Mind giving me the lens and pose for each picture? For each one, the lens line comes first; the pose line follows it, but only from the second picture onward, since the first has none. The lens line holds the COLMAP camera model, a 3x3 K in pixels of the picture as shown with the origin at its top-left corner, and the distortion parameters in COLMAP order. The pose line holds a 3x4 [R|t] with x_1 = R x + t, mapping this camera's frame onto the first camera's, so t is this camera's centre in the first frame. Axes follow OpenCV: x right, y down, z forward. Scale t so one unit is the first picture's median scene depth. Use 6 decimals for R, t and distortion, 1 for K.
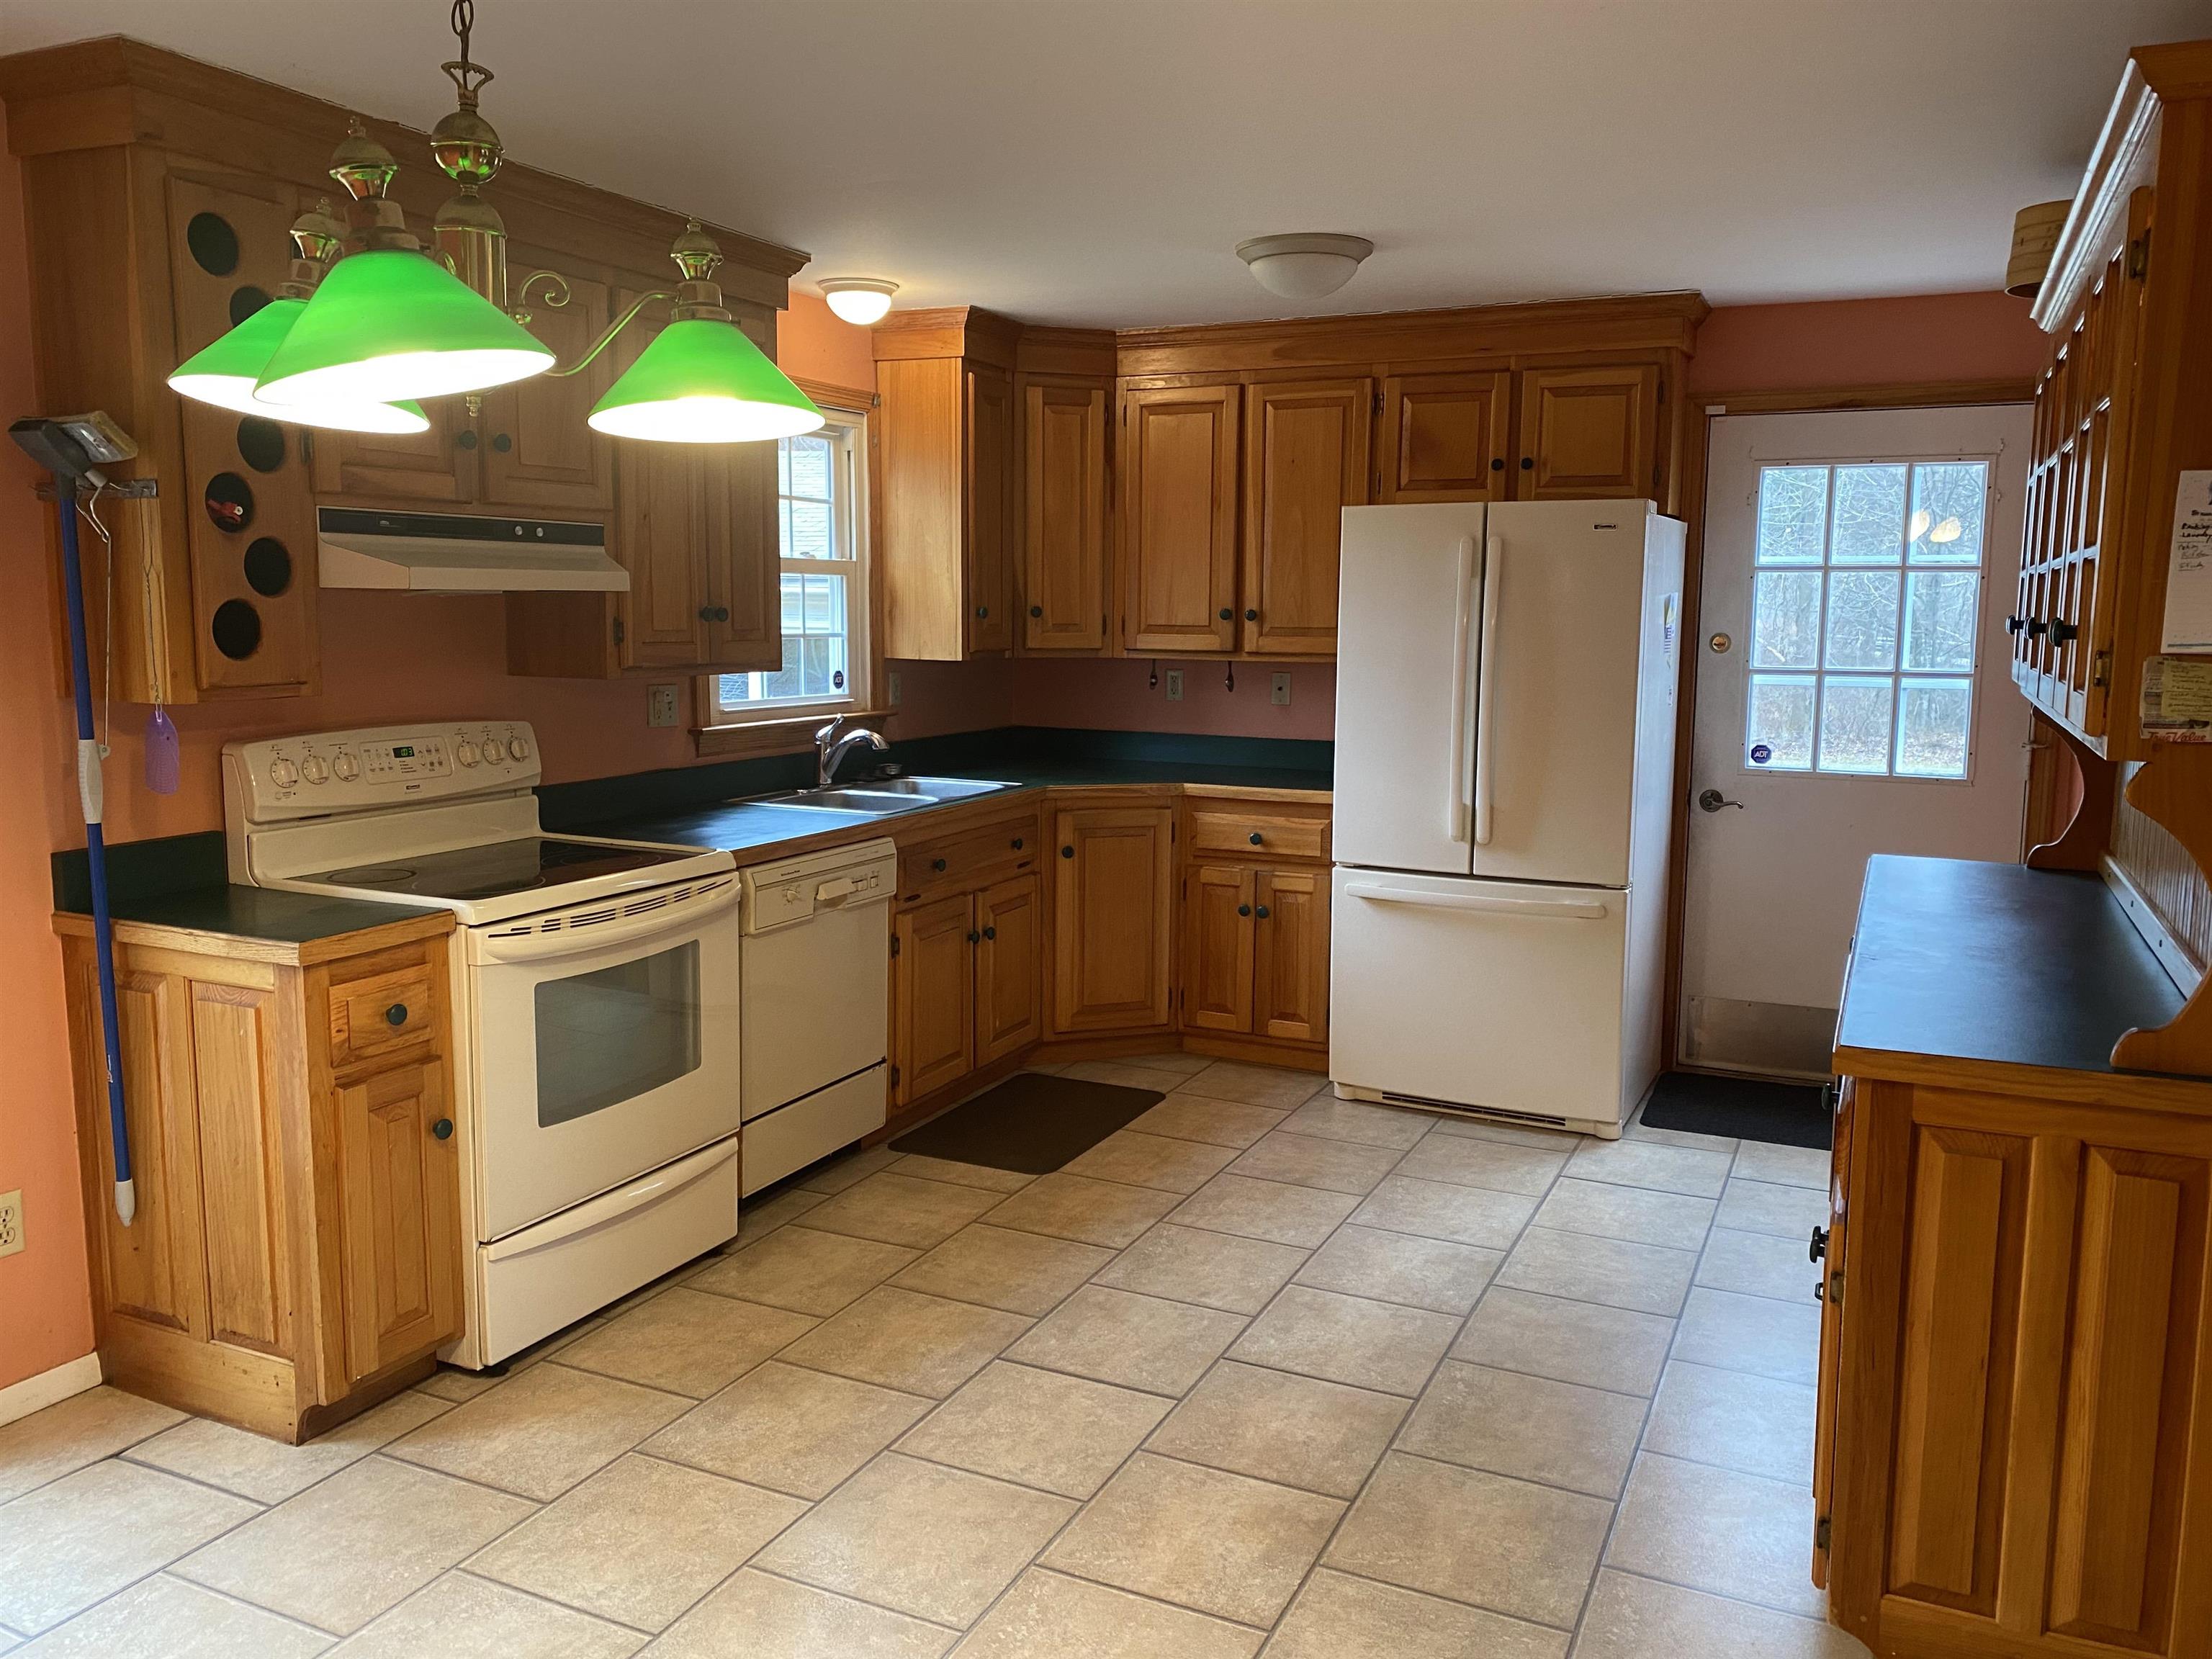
lens RADIAL K [[1691.9, 0, 1115.8], [0, 1691.9, 825.0], [0, 0, 1]] dist [0.051302, -0.036425]
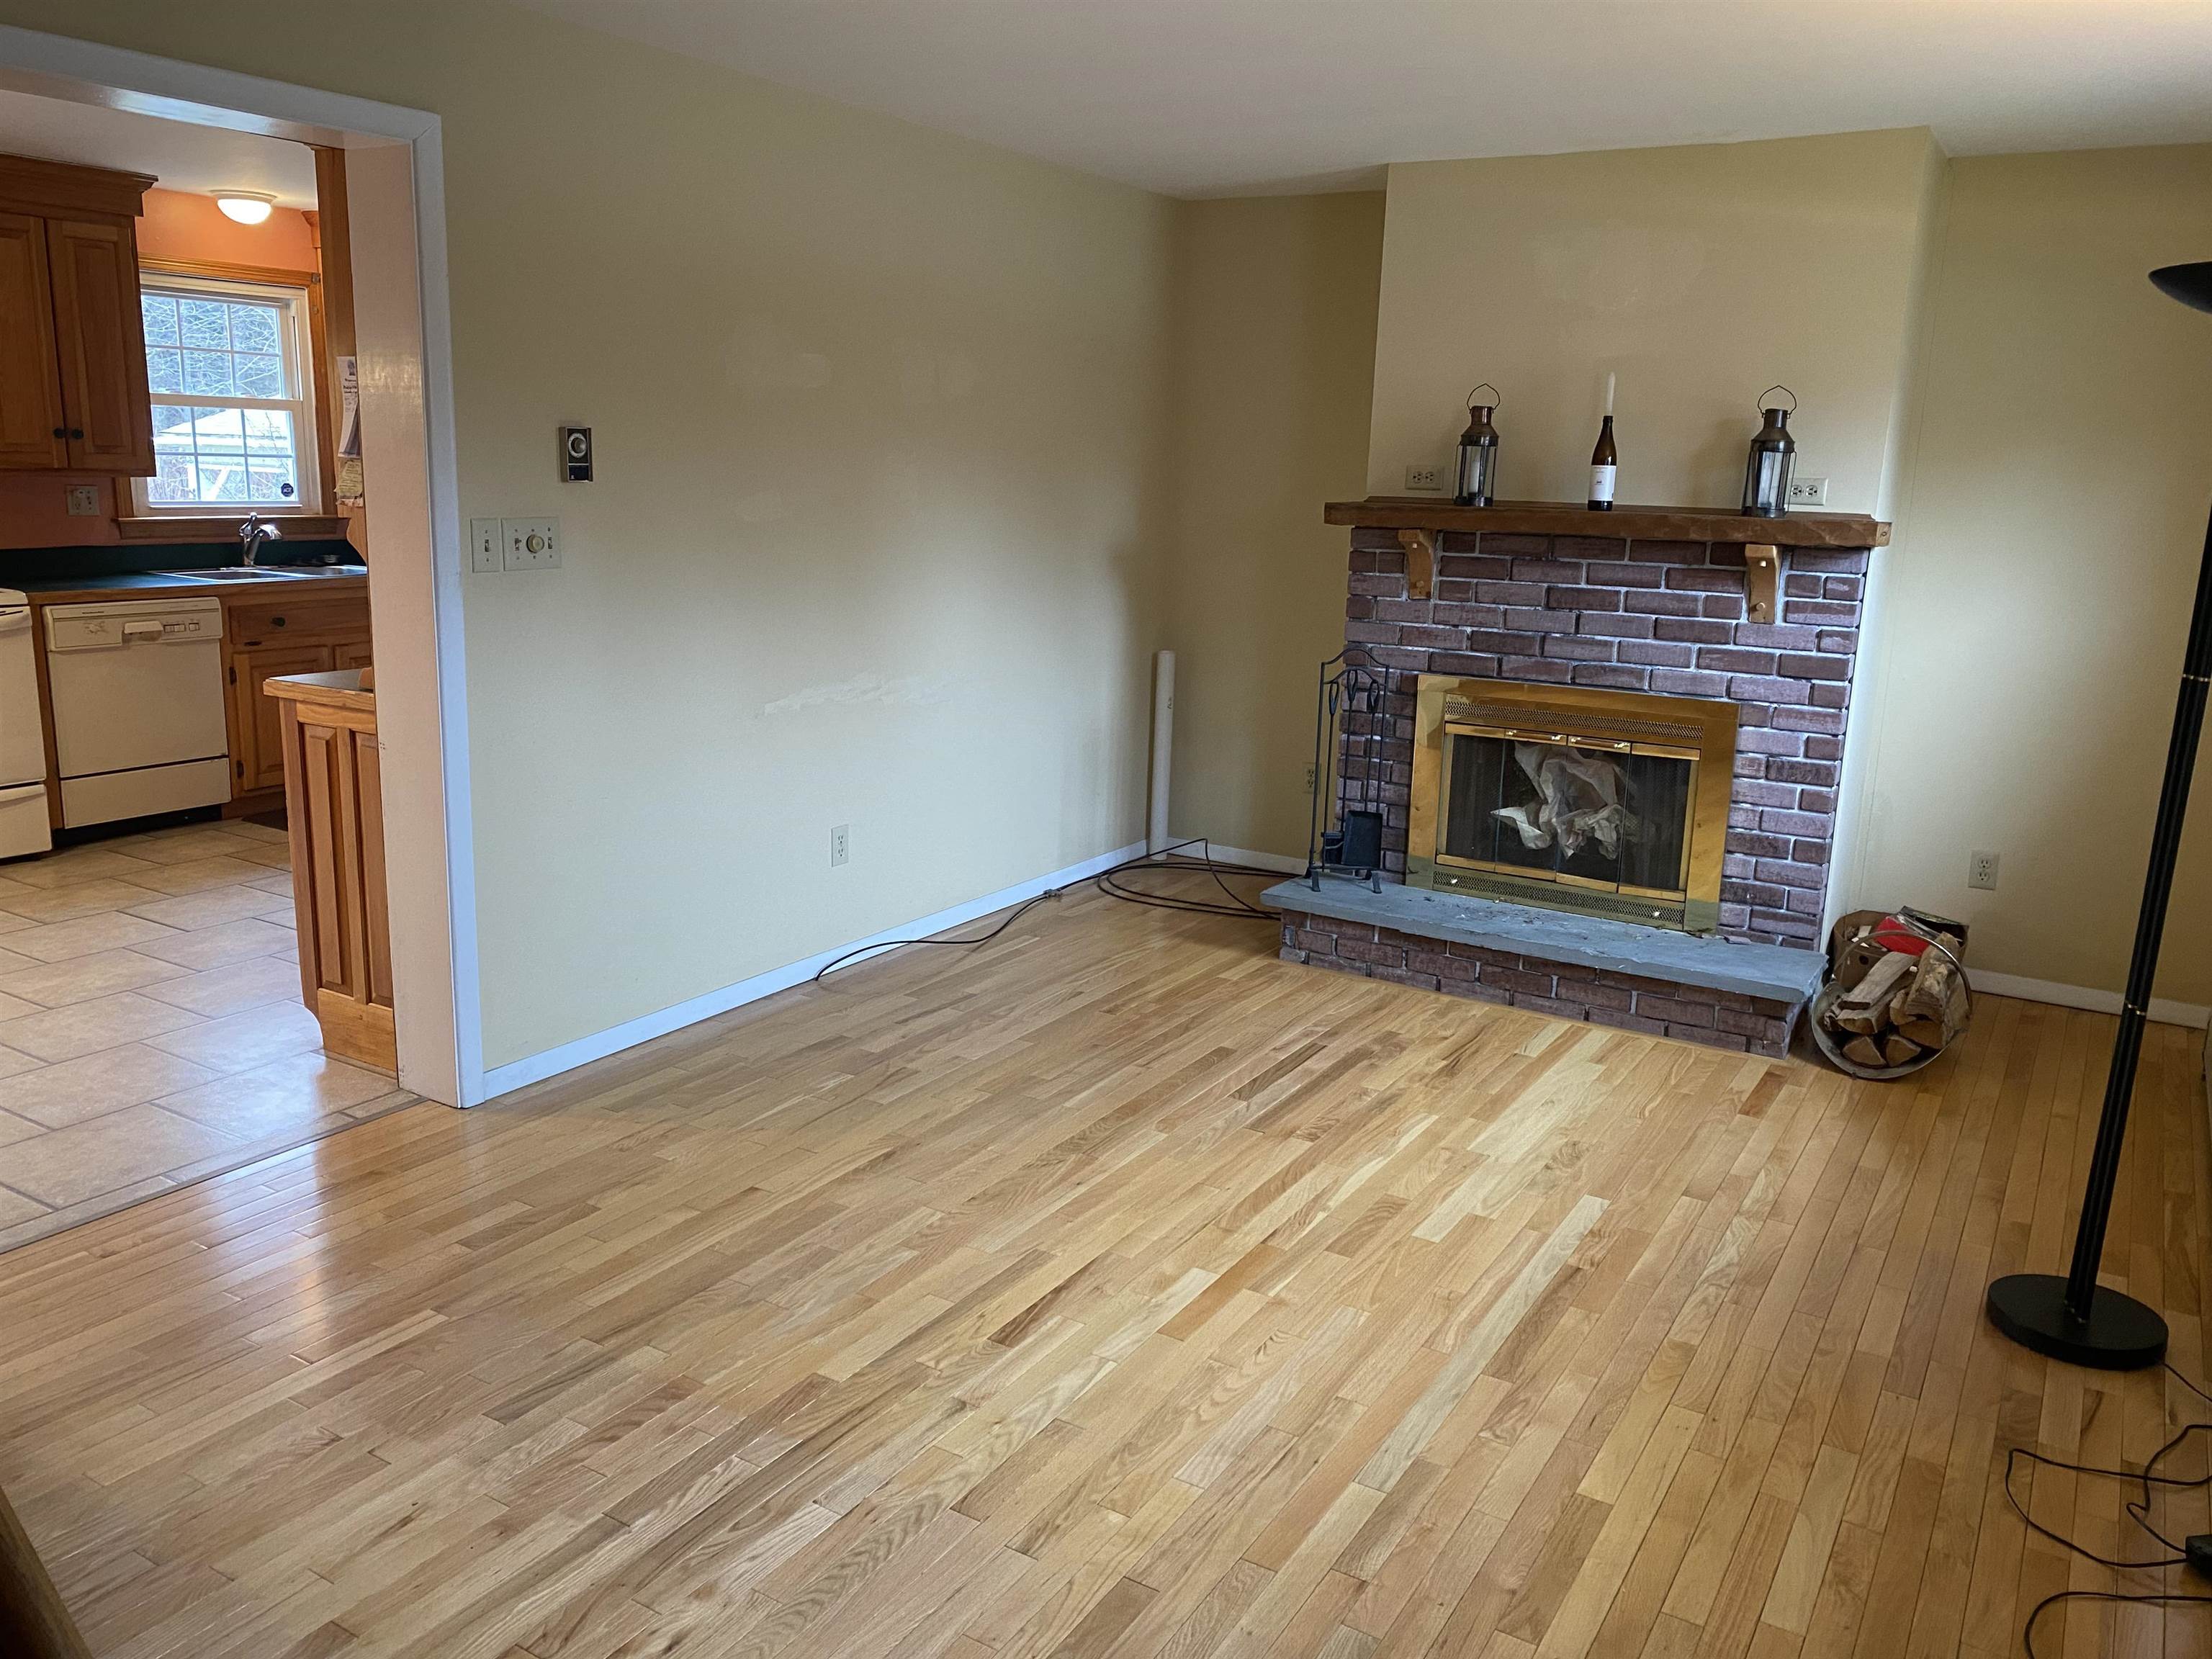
lens RADIAL K [[1691.9, 0, 1102.8], [0, 1691.9, 829.9], [0, 0, 1]] dist [0.051302, -0.036425]
pose [[0.994082, 0.048570, -0.097170, 0.731056], [-0.039956, 0.995256, 0.088710, 0.043007], [0.101018, -0.084302, 0.991306, -0.357540]]
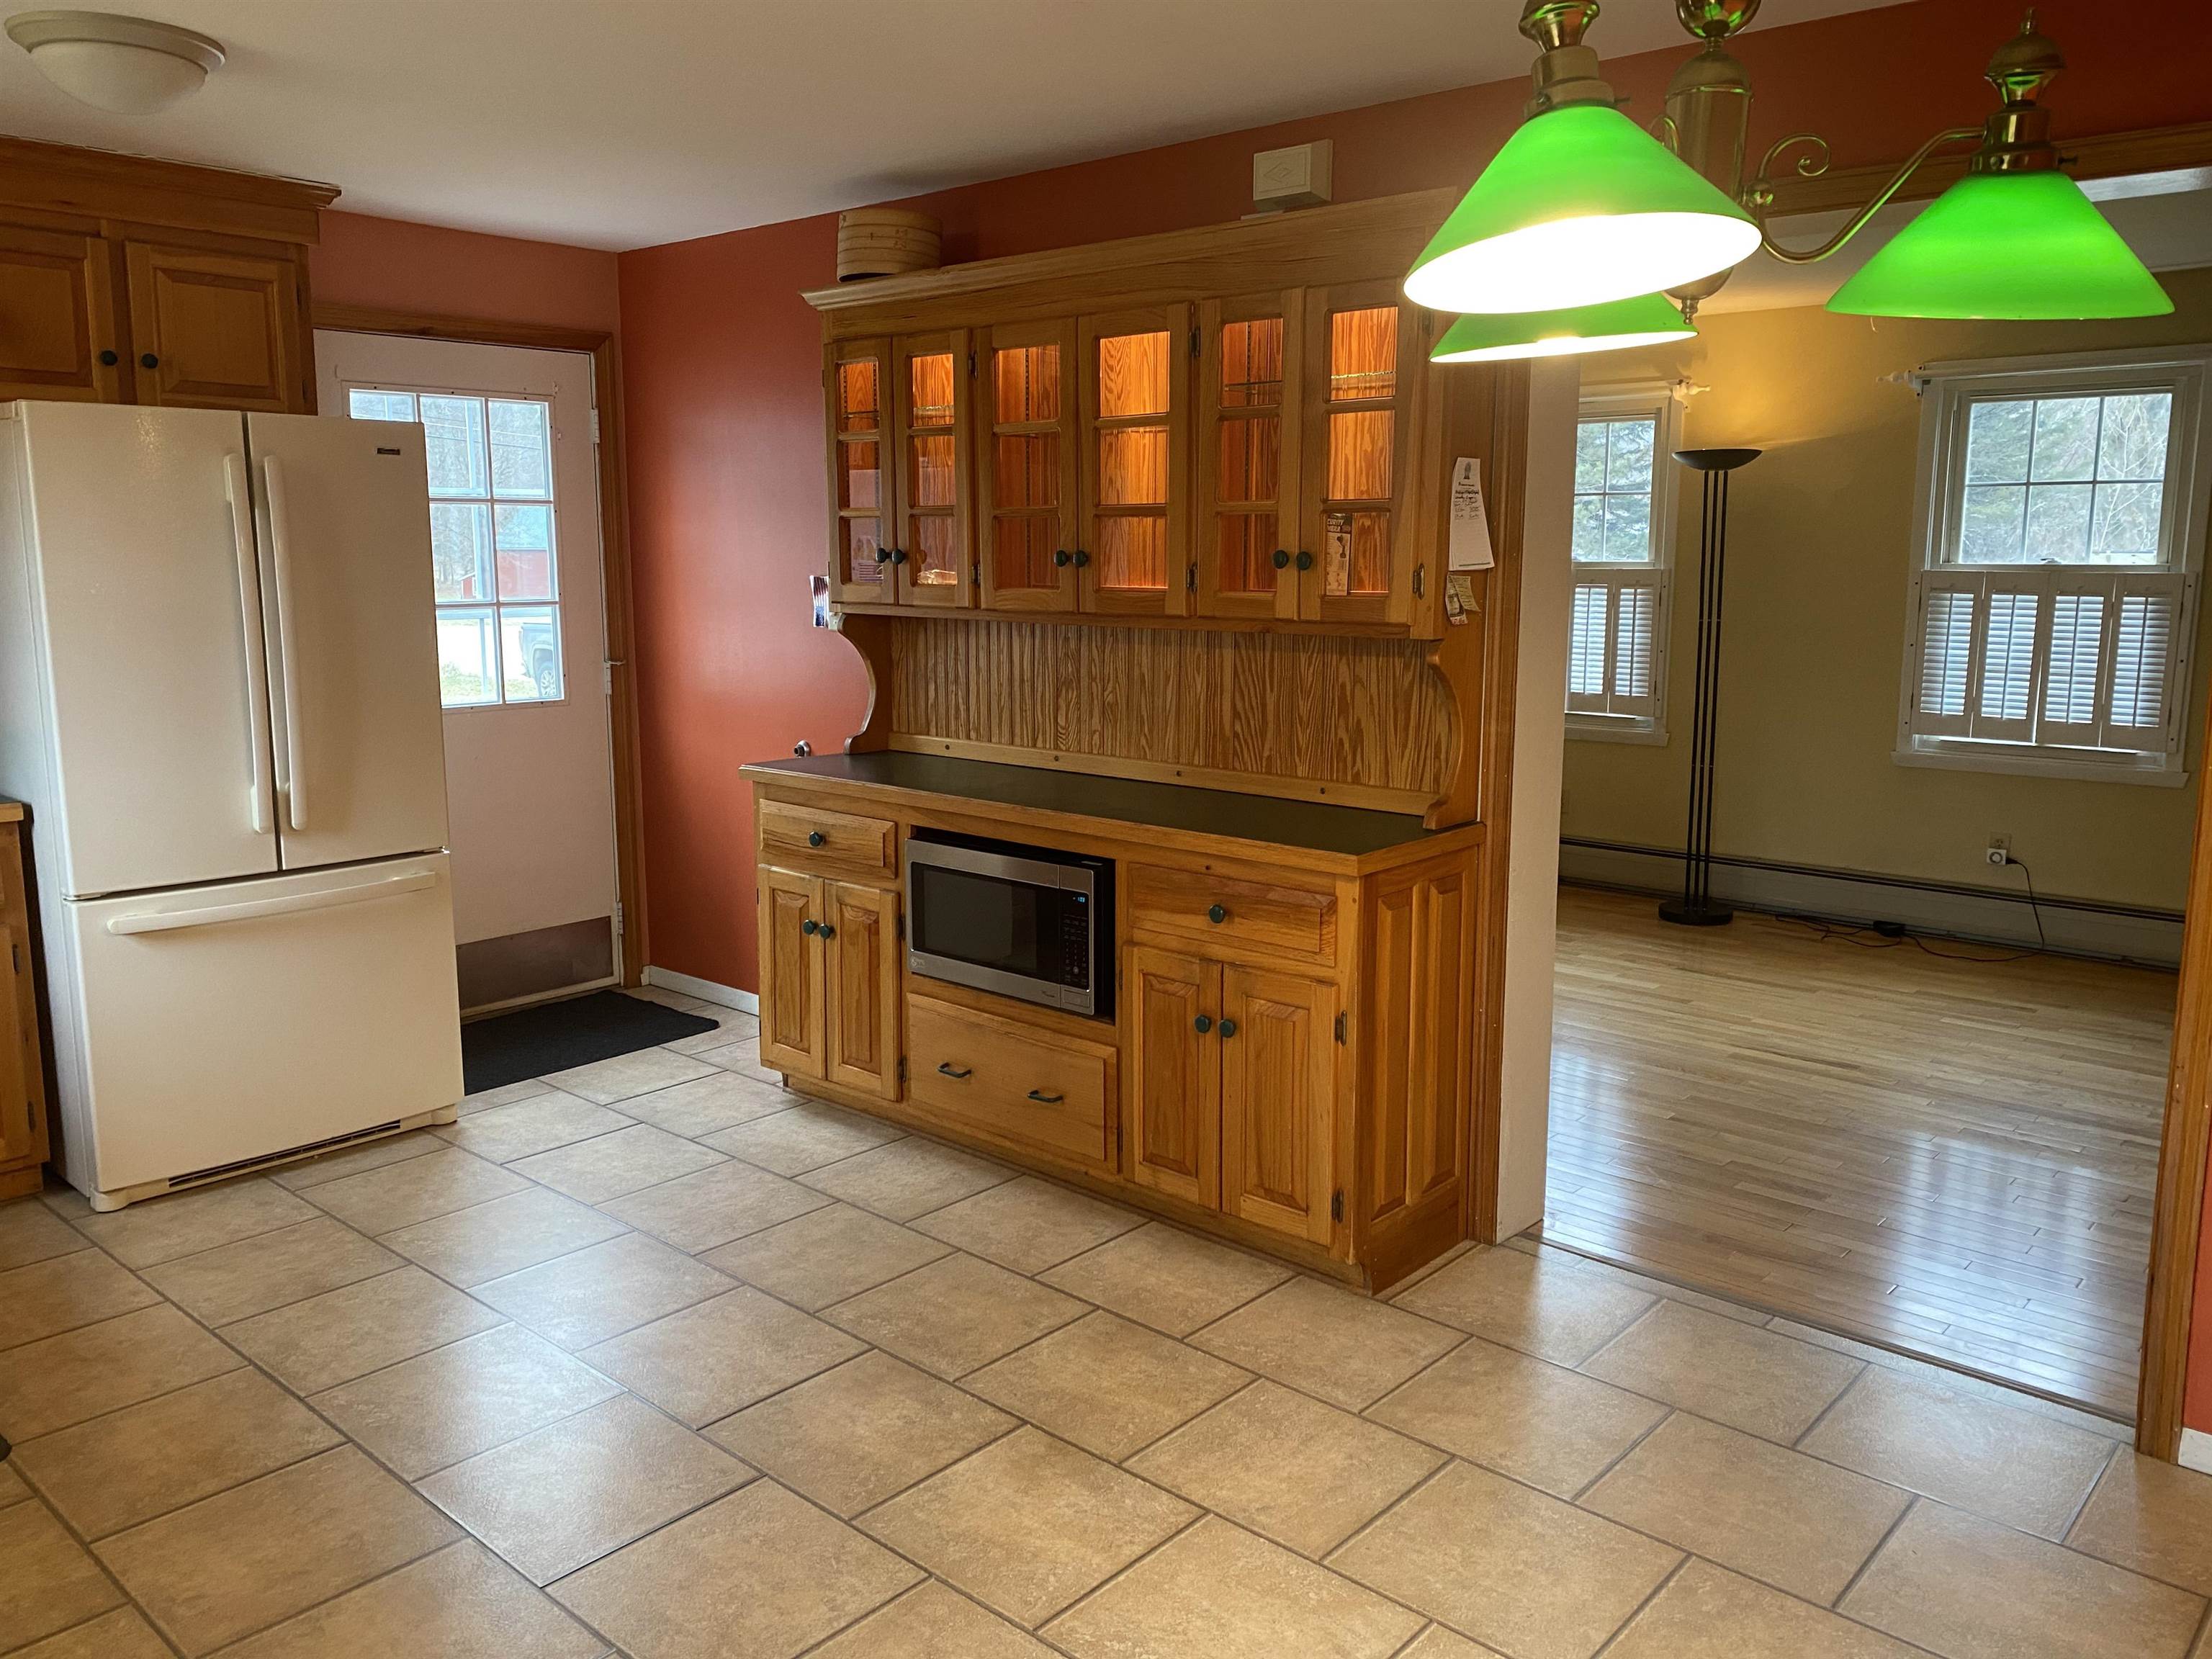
lens RADIAL K [[1691.9, 0, 1112.2], [0, 1691.9, 824.3], [0, 0, 1]] dist [0.051302, -0.036425]
pose [[0.285282, -0.170320, 0.943189, -0.460621], [0.129874, 0.981877, 0.138023, -0.056117], [-0.949604, 0.083121, 0.302232, 0.375376]]
